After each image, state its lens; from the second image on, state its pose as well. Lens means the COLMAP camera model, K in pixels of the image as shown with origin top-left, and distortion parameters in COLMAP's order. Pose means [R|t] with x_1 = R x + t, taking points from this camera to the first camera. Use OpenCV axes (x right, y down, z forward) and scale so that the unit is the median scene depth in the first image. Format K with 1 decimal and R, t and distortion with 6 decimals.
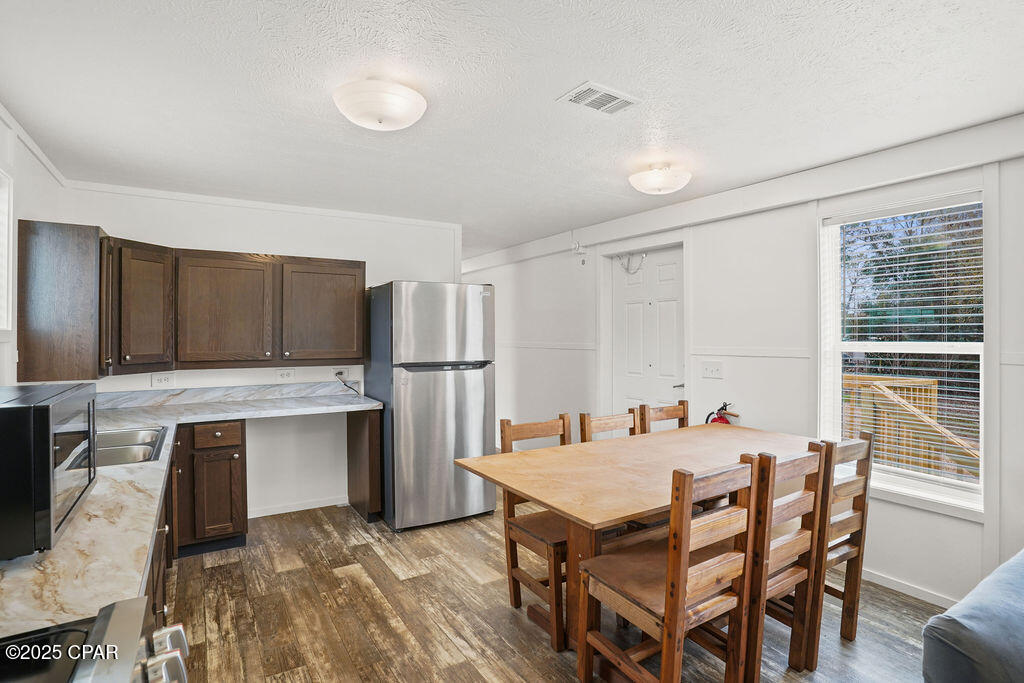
lens RADIAL K [[518.1, 0, 509.8], [0, 518.1, 338.0], [0, 0, 1]] dist [-0.036411, 0.007736]
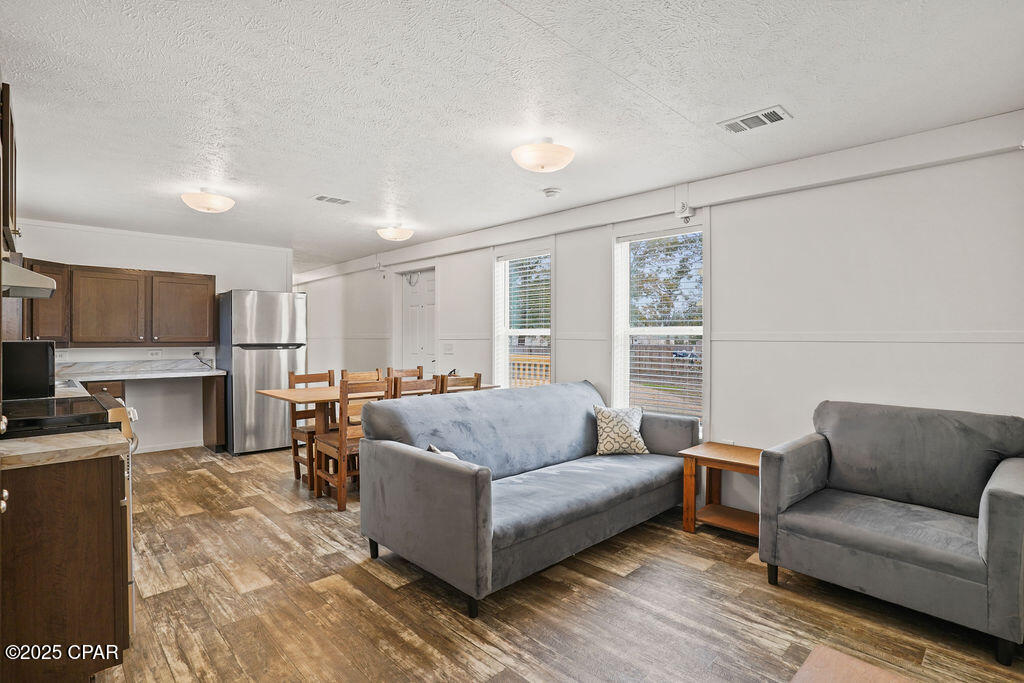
lens RADIAL K [[518.1, 0, 512.5], [0, 518.1, 341.2], [0, 0, 1]] dist [-0.036411, 0.007736]
pose [[0.980959, -0.001291, 0.194211, 0.269583], [0.000739, 0.999995, 0.002912, 0.034963], [-0.194214, -0.002713, 0.980955, -0.593901]]
